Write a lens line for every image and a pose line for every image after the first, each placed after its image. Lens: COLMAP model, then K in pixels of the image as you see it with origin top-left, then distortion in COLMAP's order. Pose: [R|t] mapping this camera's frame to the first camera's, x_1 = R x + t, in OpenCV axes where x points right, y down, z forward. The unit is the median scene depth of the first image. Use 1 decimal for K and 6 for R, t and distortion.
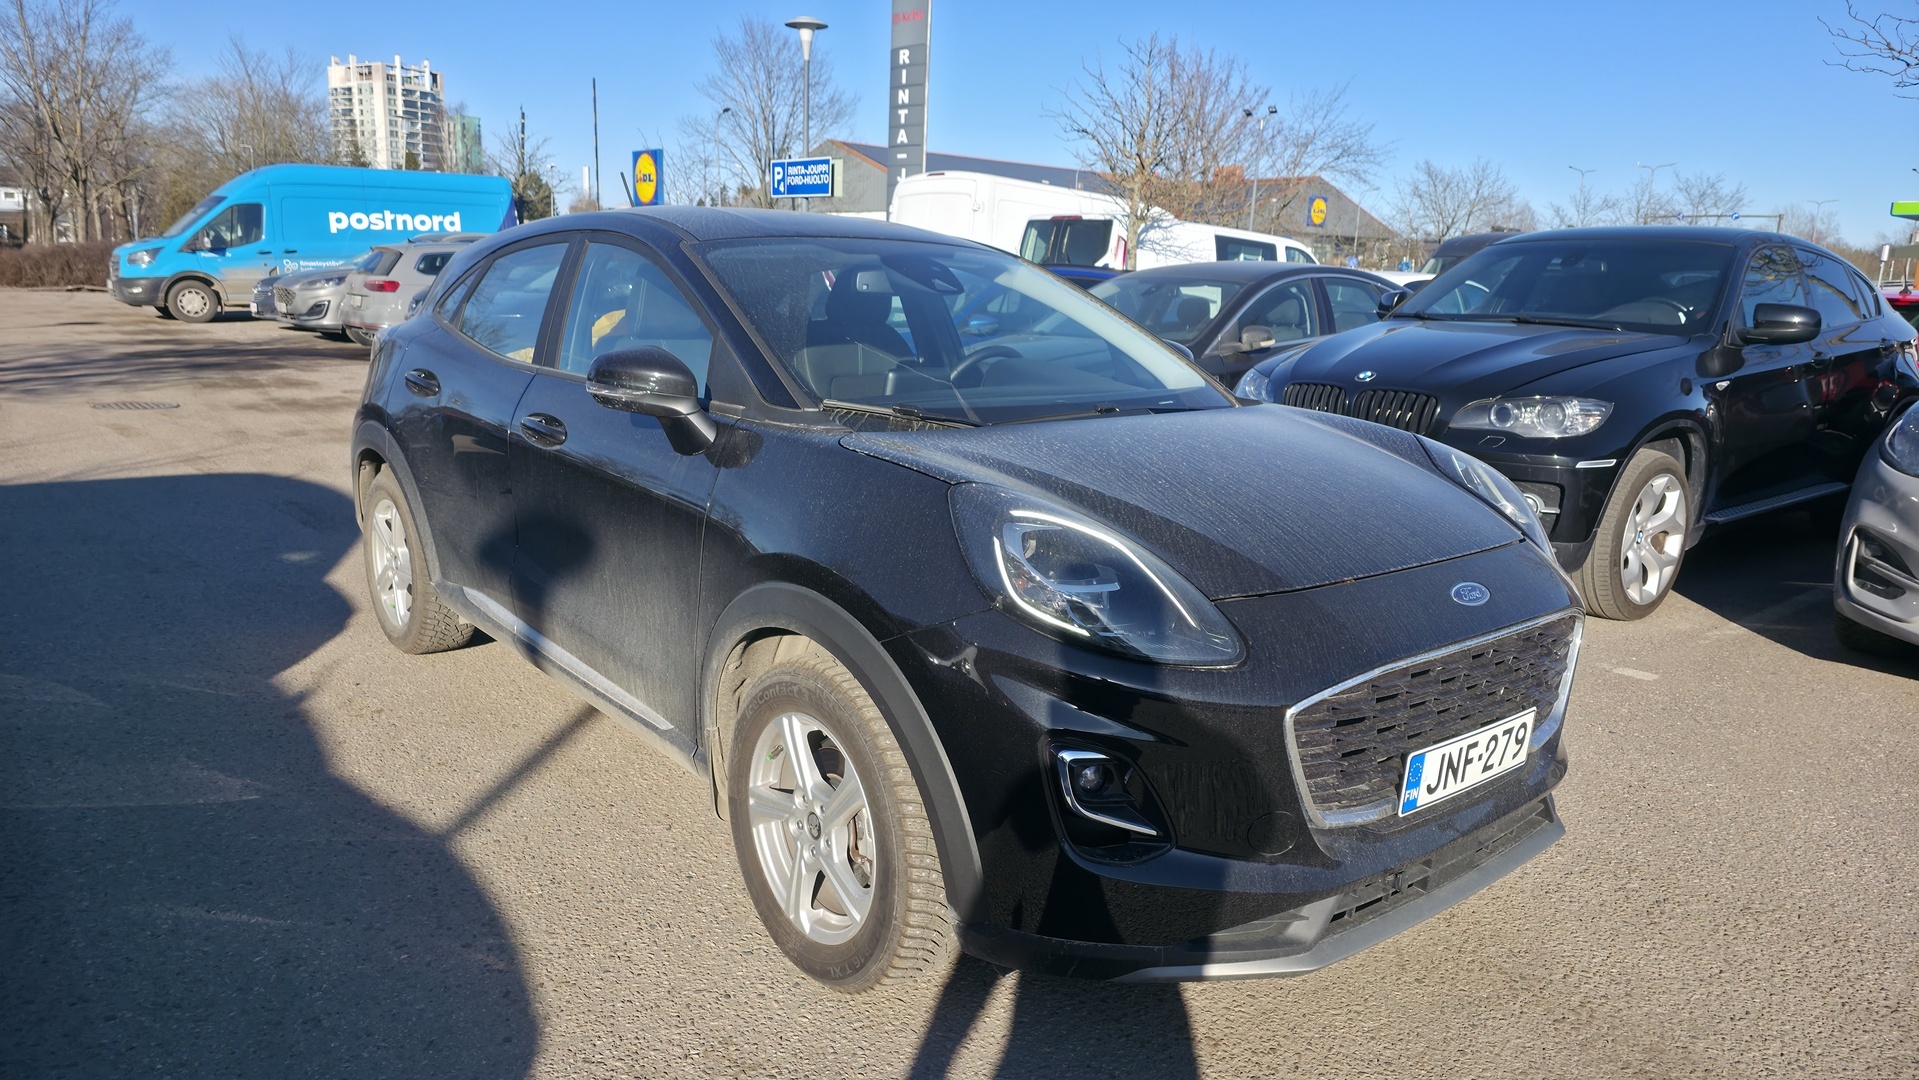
lens RADIAL K [[1285.6, 0, 959.5], [0, 1285.6, 540.0], [0, 0, 1]] dist [0.068901, -0.077460]
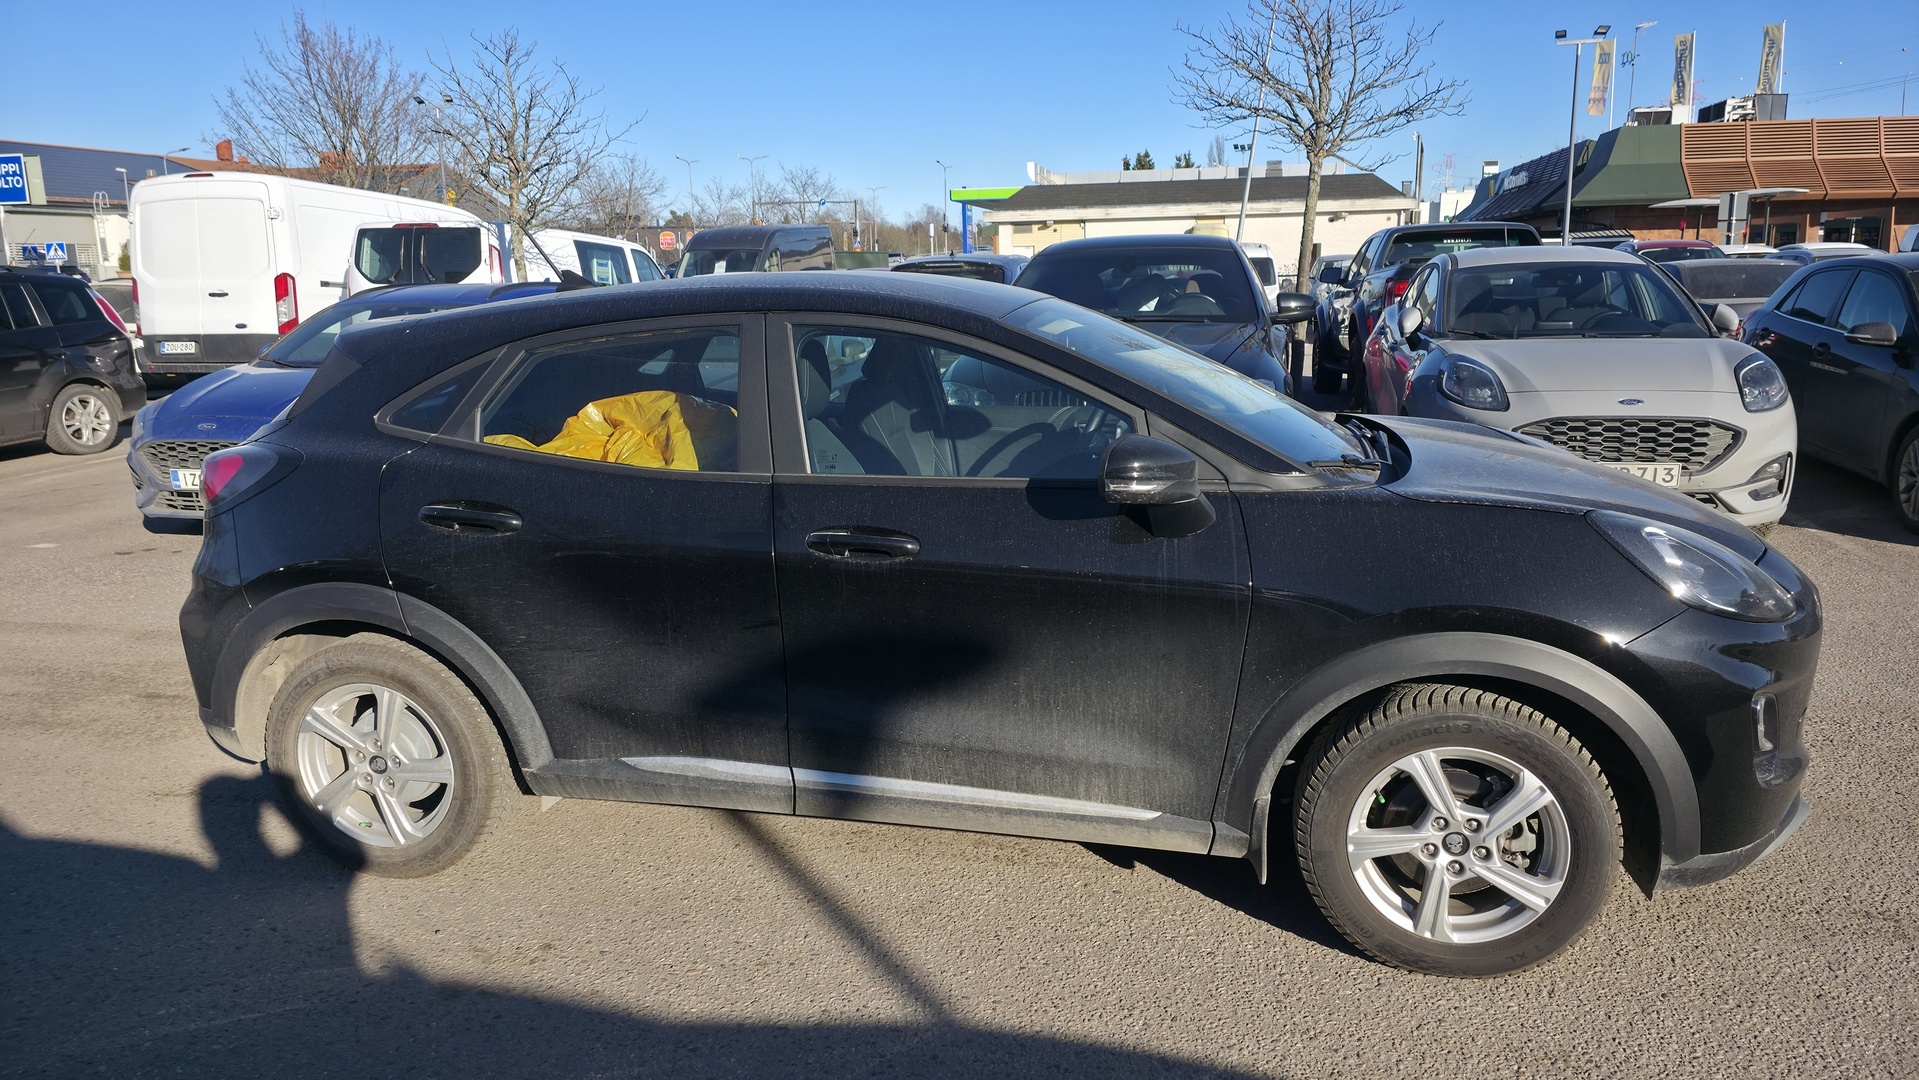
lens RADIAL K [[1285.6, 0, 959.5], [0, 1285.6, 540.0], [0, 0, 1]] dist [0.068901, -0.077460]
pose [[0.790314, -0.173013, 0.587767, -0.186478], [0.167128, 0.983799, 0.064867, -0.031326], [-0.589468, 0.046968, 0.806425, 0.062265]]
